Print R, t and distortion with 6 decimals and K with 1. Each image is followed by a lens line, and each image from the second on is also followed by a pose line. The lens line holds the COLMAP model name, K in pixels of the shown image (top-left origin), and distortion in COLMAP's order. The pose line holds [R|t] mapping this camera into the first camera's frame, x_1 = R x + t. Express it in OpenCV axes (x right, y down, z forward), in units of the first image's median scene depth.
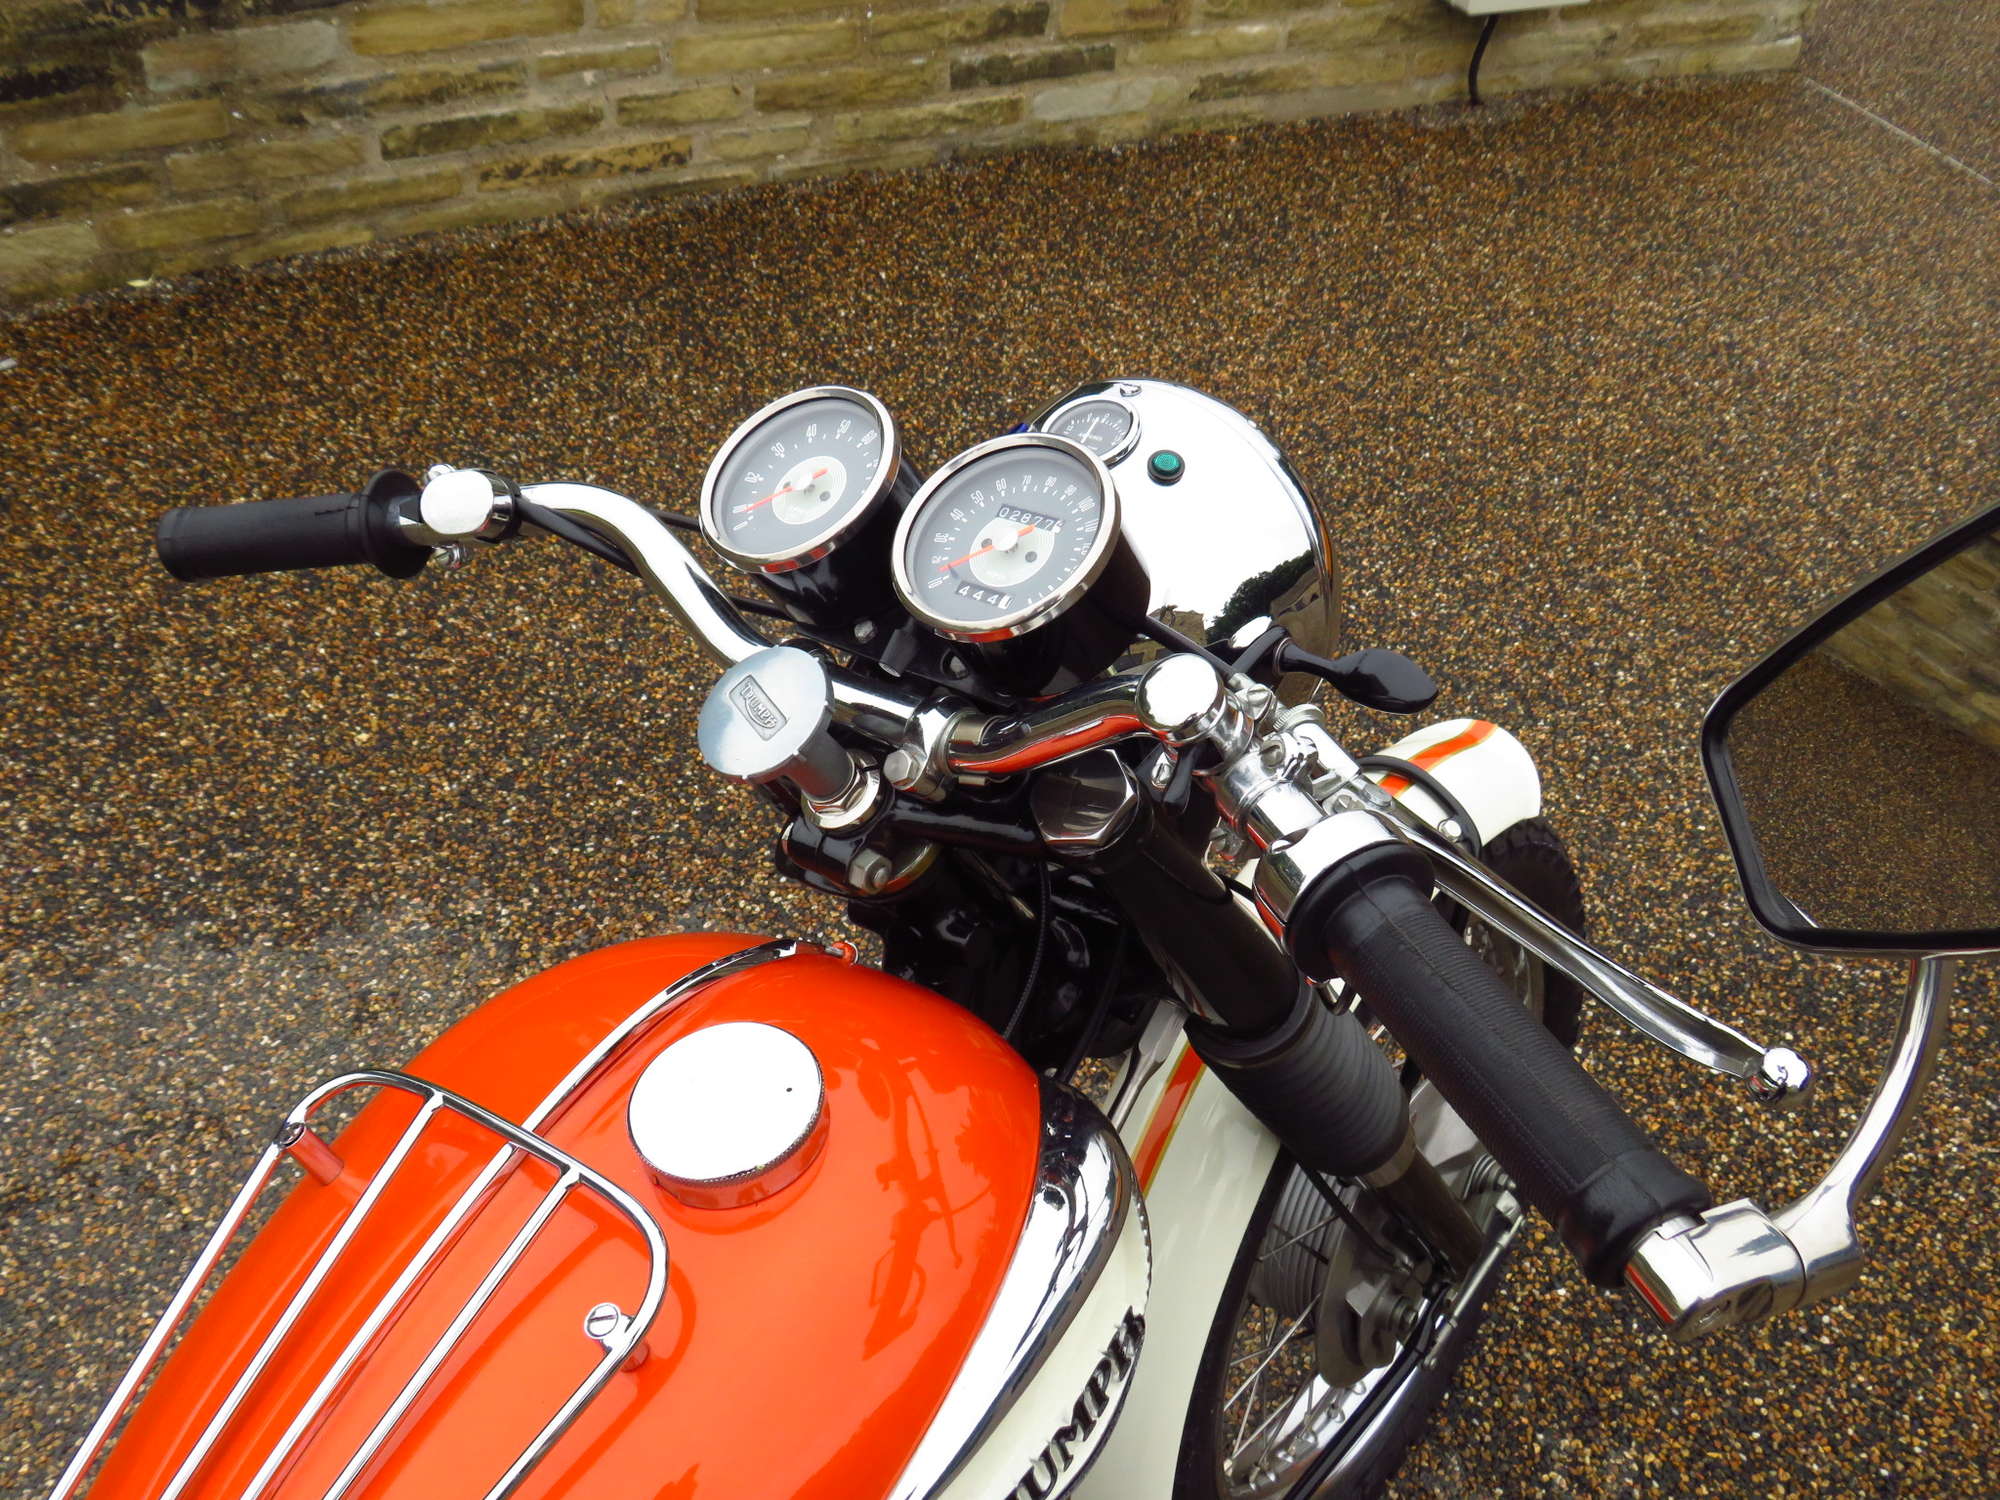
lens RADIAL K [[1711.4, 0, 996.4], [0, 1711.4, 735.1], [0, 0, 1]] dist [-0.042385, 0.013672]
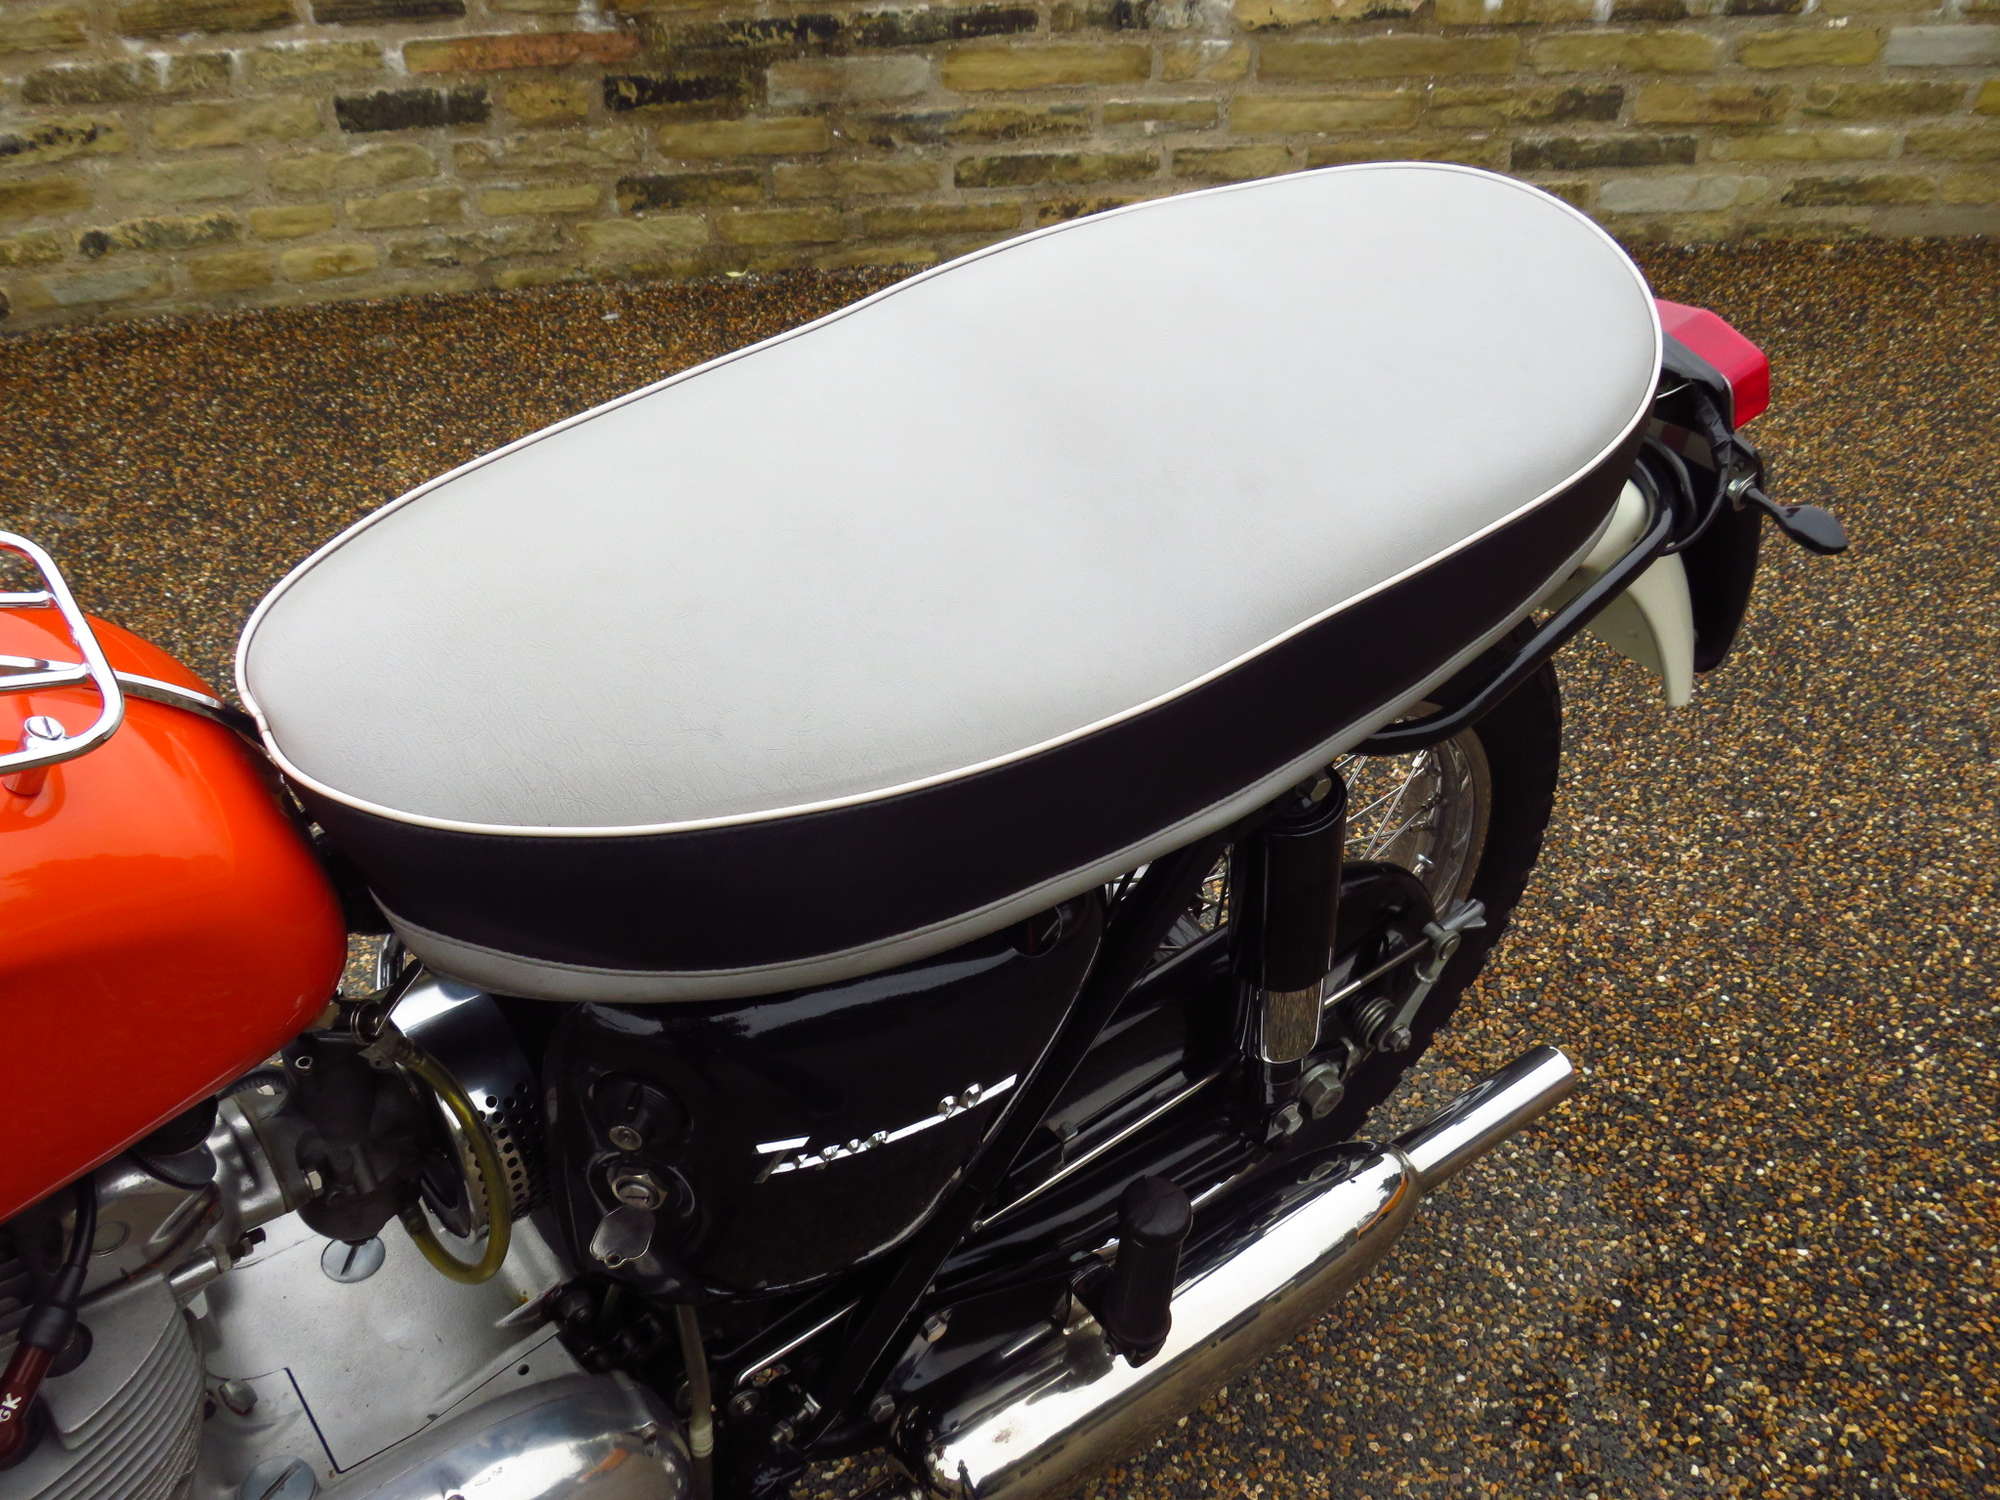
lens RADIAL K [[1811.2, 0, 996.7], [0, 1811.2, 740.9], [0, 0, 1]] dist [-0.032050, 0.000000]
pose [[0.918999, 0.138297, -0.369209, 0.160048], [-0.197813, 0.971799, -0.128362, 0.169935], [0.341045, 0.190999, 0.920439, -0.009784]]
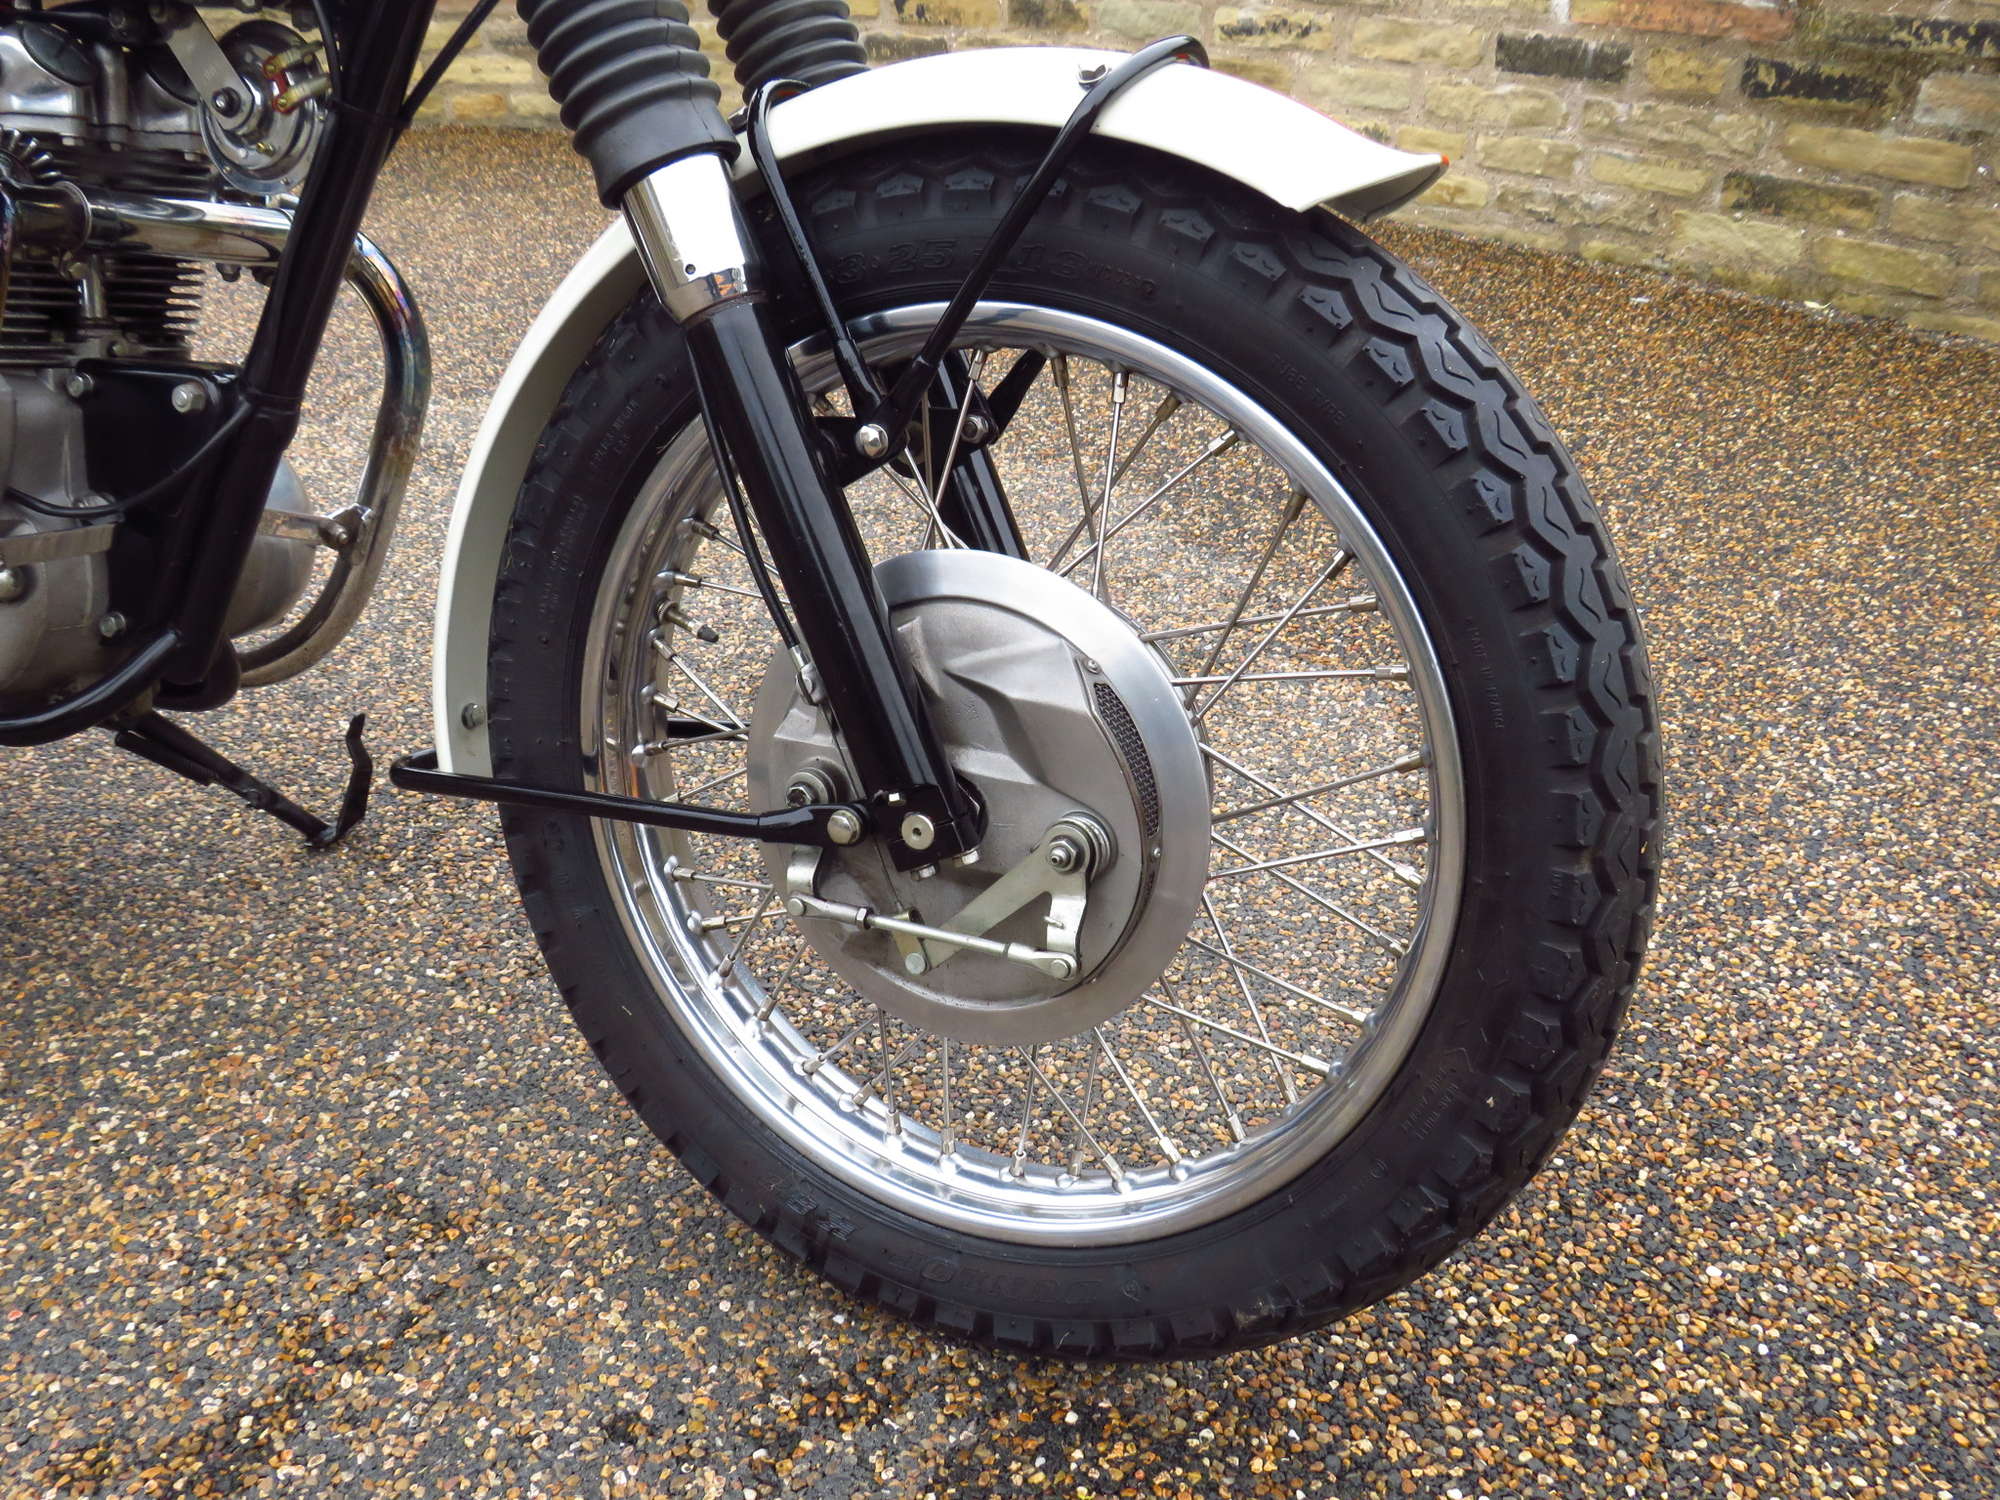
lens RADIAL K [[1711.4, 0, 999.9], [0, 1711.4, 748.0], [0, 0, 1]] dist [-0.042385, 0.013672]
pose [[0.230782, 0.417644, -0.878814, 0.410542], [-0.644509, 0.742253, 0.183493, 0.065358], [0.728936, 0.524056, 0.440474, 0.340461]]
